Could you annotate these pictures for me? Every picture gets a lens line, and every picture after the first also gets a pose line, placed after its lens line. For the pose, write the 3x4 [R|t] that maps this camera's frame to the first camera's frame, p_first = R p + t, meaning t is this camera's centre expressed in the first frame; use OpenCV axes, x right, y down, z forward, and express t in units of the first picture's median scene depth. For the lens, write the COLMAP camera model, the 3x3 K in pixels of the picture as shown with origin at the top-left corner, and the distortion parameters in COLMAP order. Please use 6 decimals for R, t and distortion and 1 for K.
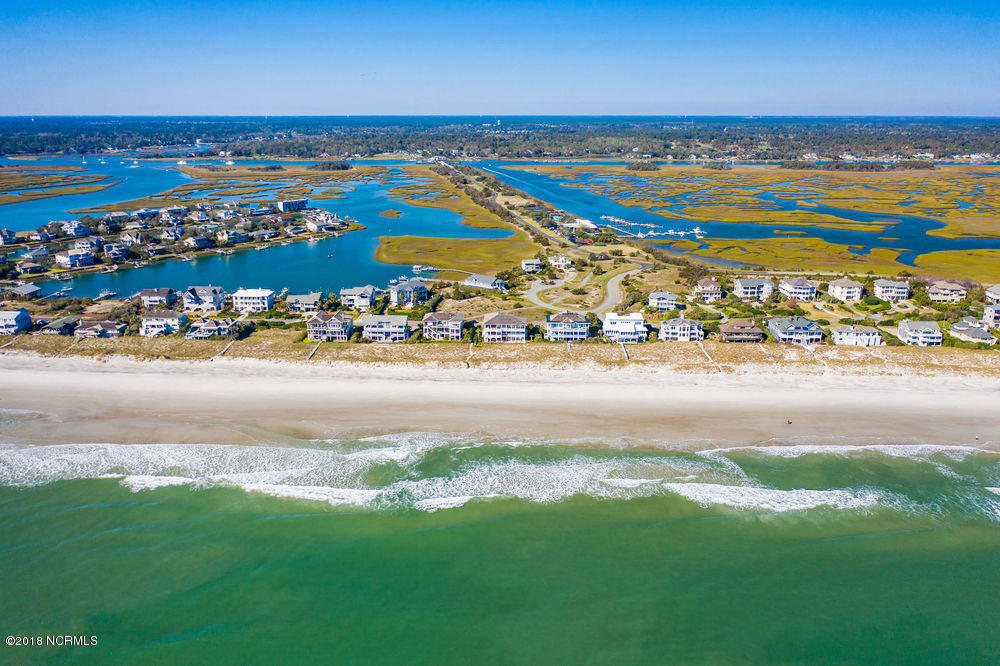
lens RADIAL K [[797.7, 0, 493.9], [0, 797.7, 331.6], [0, 0, 1]] dist [-0.027830, 0.046531]
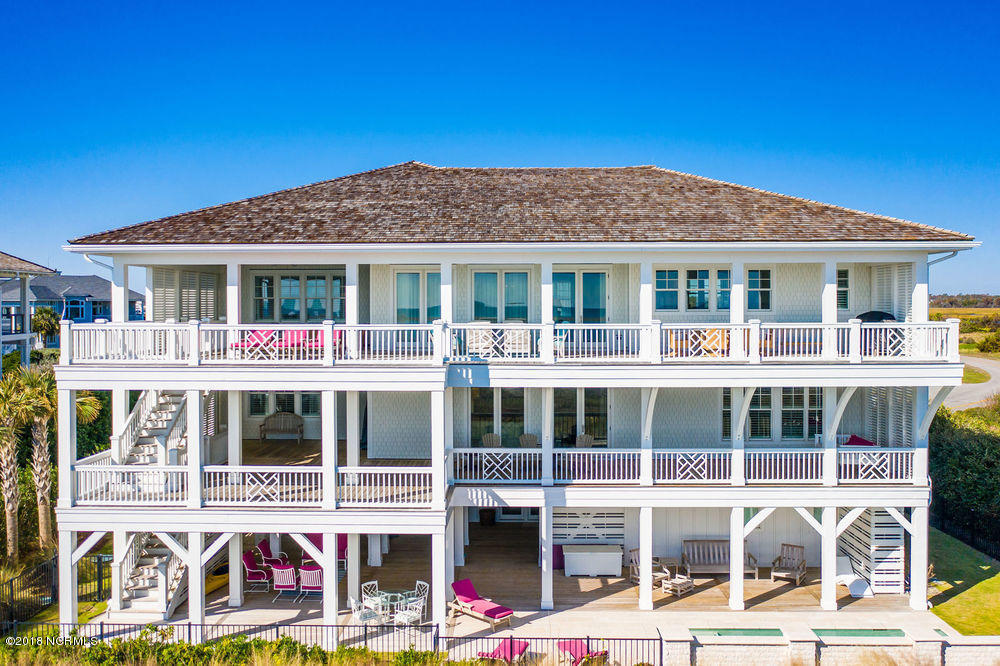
lens RADIAL K [[866.6, 0, 497.6], [0, 866.6, 304.3], [0, 0, 1]] dist [-0.010764, 0.006857]
pose [[0.999878, -0.002122, 0.015496, 0.011611], [0.006147, 0.964339, -0.264599, 0.008130], [-0.014382, 0.264662, 0.964234, 0.940243]]
